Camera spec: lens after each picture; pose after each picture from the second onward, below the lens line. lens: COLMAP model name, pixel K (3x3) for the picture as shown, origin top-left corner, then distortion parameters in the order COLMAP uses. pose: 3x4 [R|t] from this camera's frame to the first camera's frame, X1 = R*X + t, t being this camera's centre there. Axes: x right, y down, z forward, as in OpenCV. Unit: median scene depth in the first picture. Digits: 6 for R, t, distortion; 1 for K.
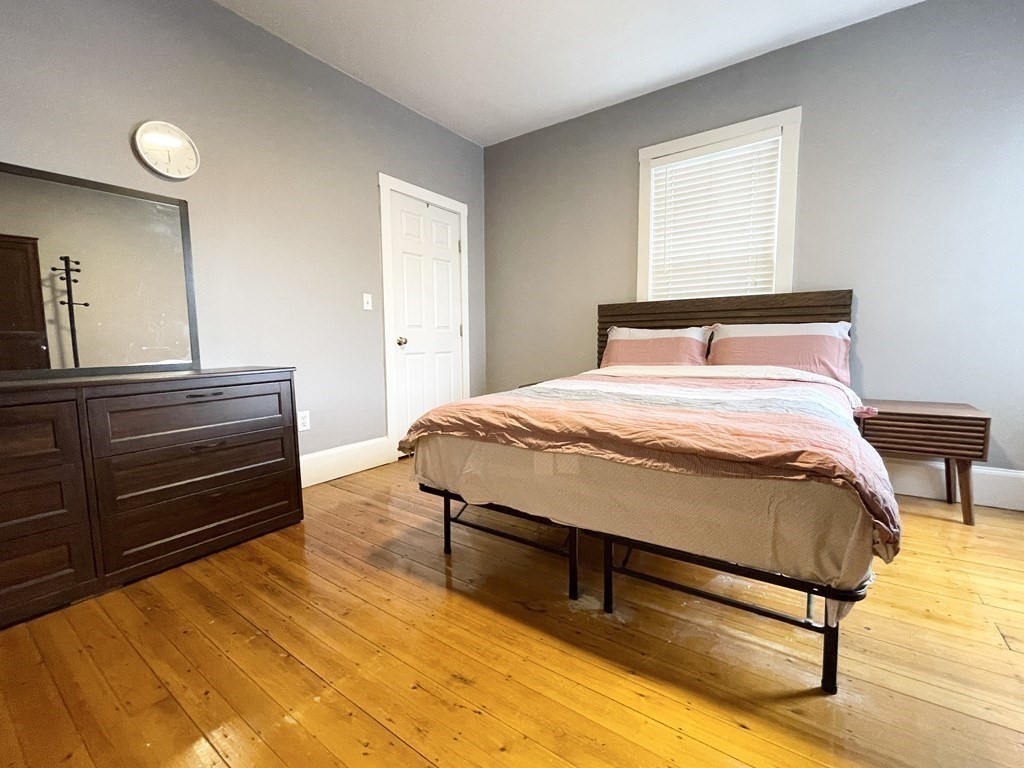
lens RADIAL K [[444.2, 0, 512.0], [0, 444.2, 384.0], [0, 0, 1]] dist [-0.000997, -0.000239]
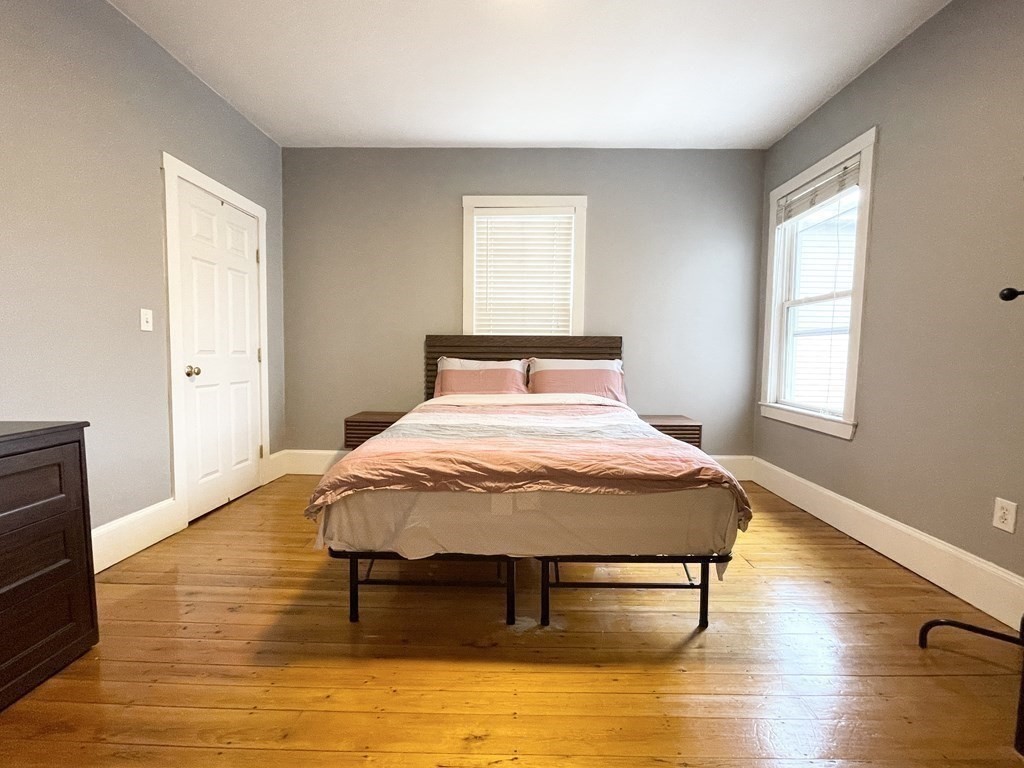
lens RADIAL K [[444.2, 0, 512.0], [0, 444.2, 384.0], [0, 0, 1]] dist [-0.000997, -0.000239]
pose [[0.822053, -0.020610, 0.569037, -0.399337], [0.036158, 0.999217, -0.016043, -0.071570], [-0.568261, 0.033763, 0.822155, 0.077309]]
